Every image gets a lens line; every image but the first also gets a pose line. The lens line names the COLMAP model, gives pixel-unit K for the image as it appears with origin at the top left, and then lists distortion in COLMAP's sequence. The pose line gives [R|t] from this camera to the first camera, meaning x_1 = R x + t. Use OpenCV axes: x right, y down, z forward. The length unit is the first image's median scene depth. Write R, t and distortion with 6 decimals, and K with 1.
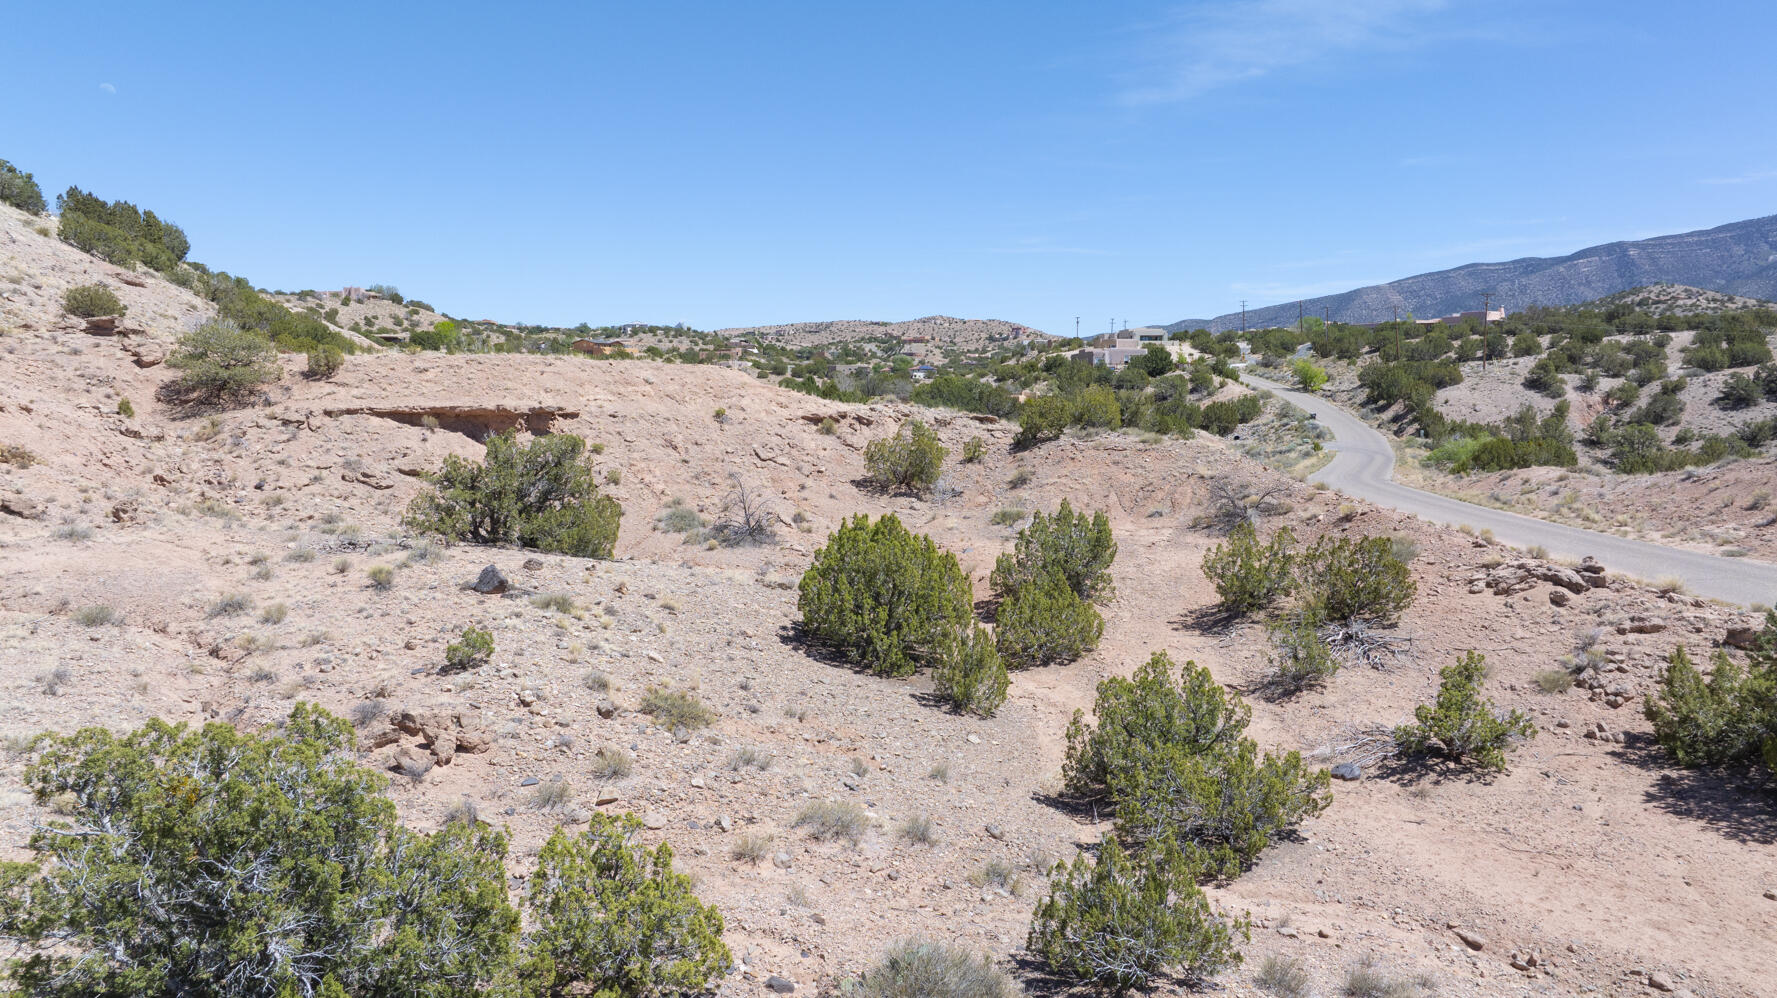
lens RADIAL K [[1248.4, 0, 896.5], [0, 1248.4, 498.2], [0, 0, 1]] dist [-0.035945, 0.034933]
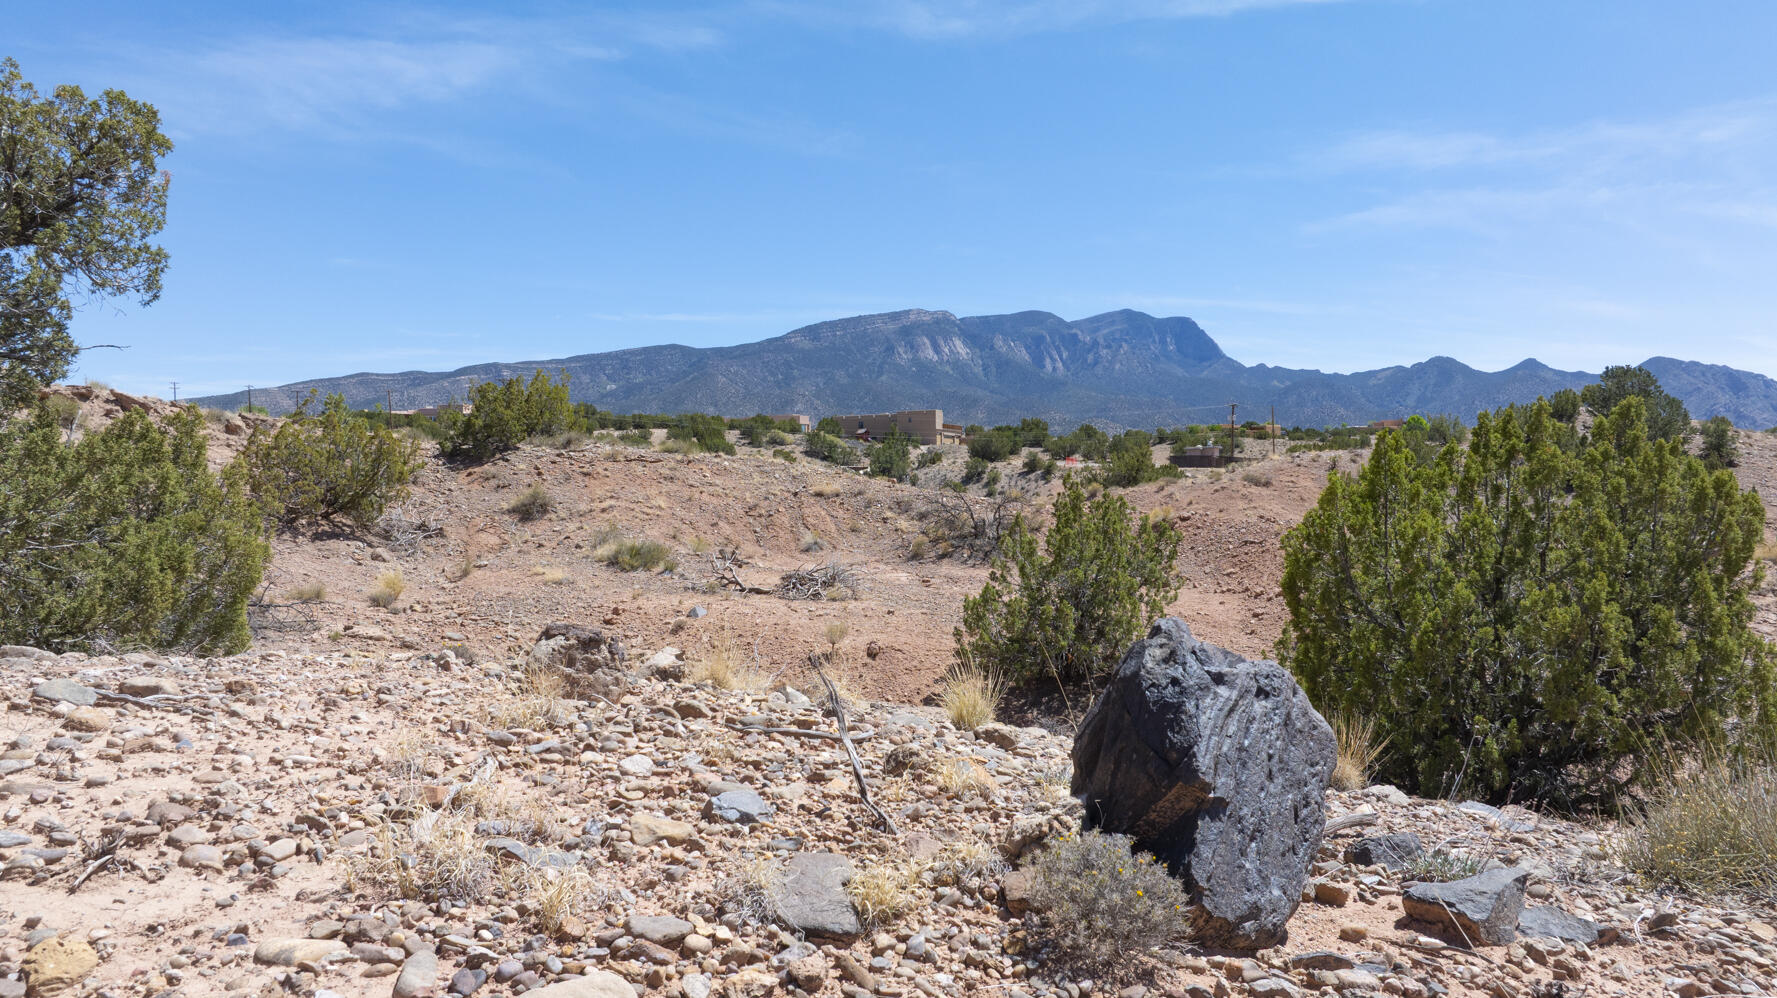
lens RADIAL K [[1252.1, 0, 893.5], [0, 1252.1, 488.8], [0, 0, 1]] dist [-0.010927, -0.020177]
pose [[0.670704, 0.008255, 0.741679, -0.045801], [0.061258, 0.995906, -0.066480, 0.005497], [-0.739191, 0.090023, 0.667452, 0.106585]]
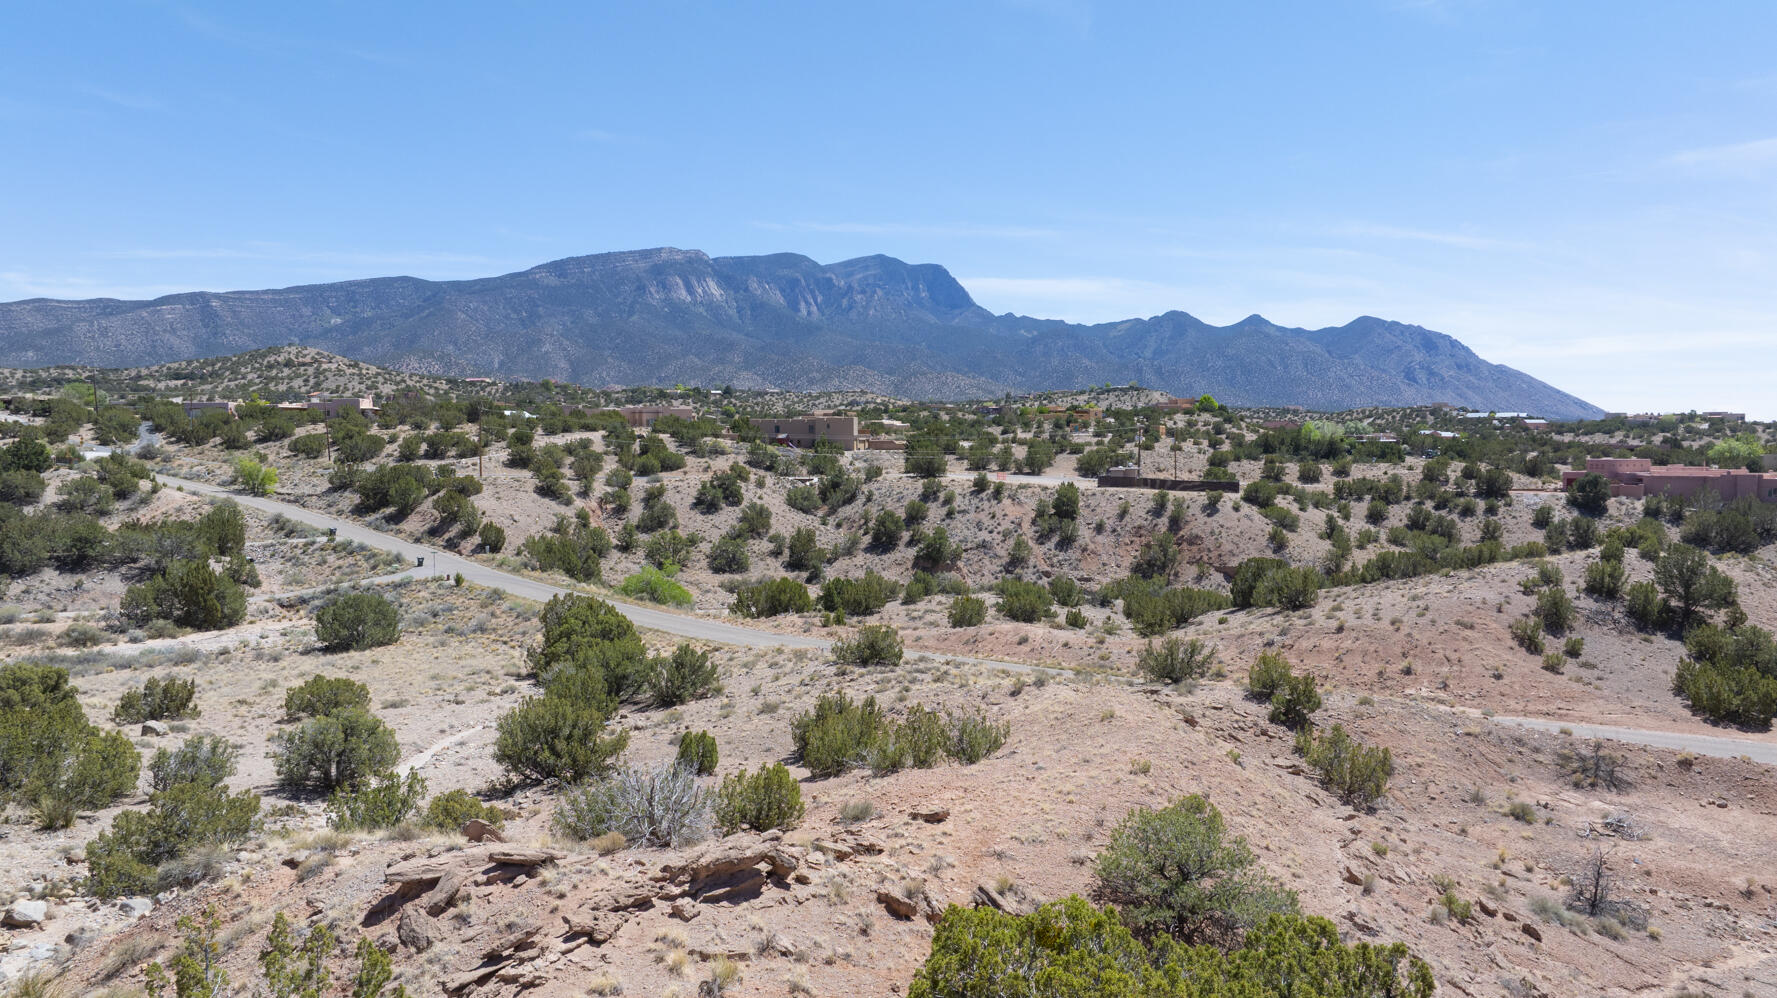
lens RADIAL K [[1264.0, 0, 893.9], [0, 1264.0, 493.4], [0, 0, 1]] dist [-0.002783, -0.042852]
pose [[0.510210, -0.029390, 0.859547, -0.214598], [0.065548, 0.997838, -0.004790, -0.056036], [-0.857548, 0.058785, 0.511034, 0.172104]]
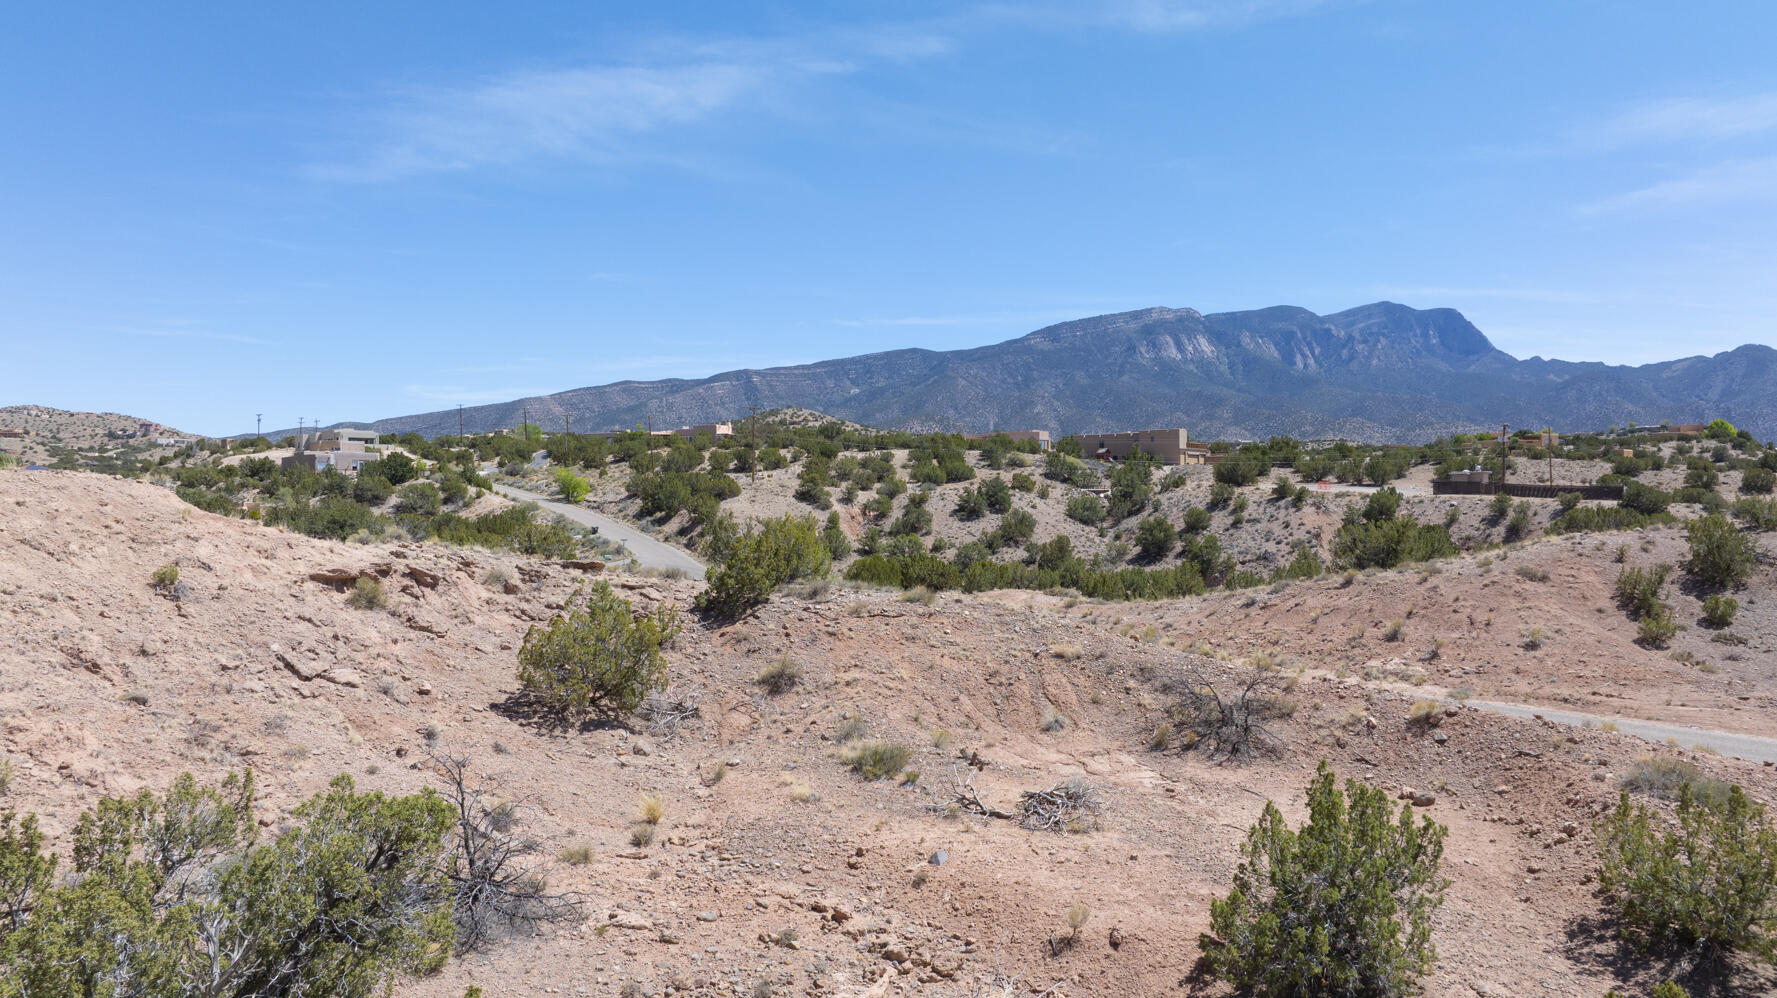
lens RADIAL K [[1250.9, 0, 895.4], [0, 1250.9, 493.6], [0, 0, 1]] dist [-0.006955, -0.040634]
pose [[0.798275, 0.007047, 0.602252, -0.045783], [0.046772, 0.996187, -0.073652, -0.011830], [-0.600475, 0.086963, 0.794901, 0.105384]]
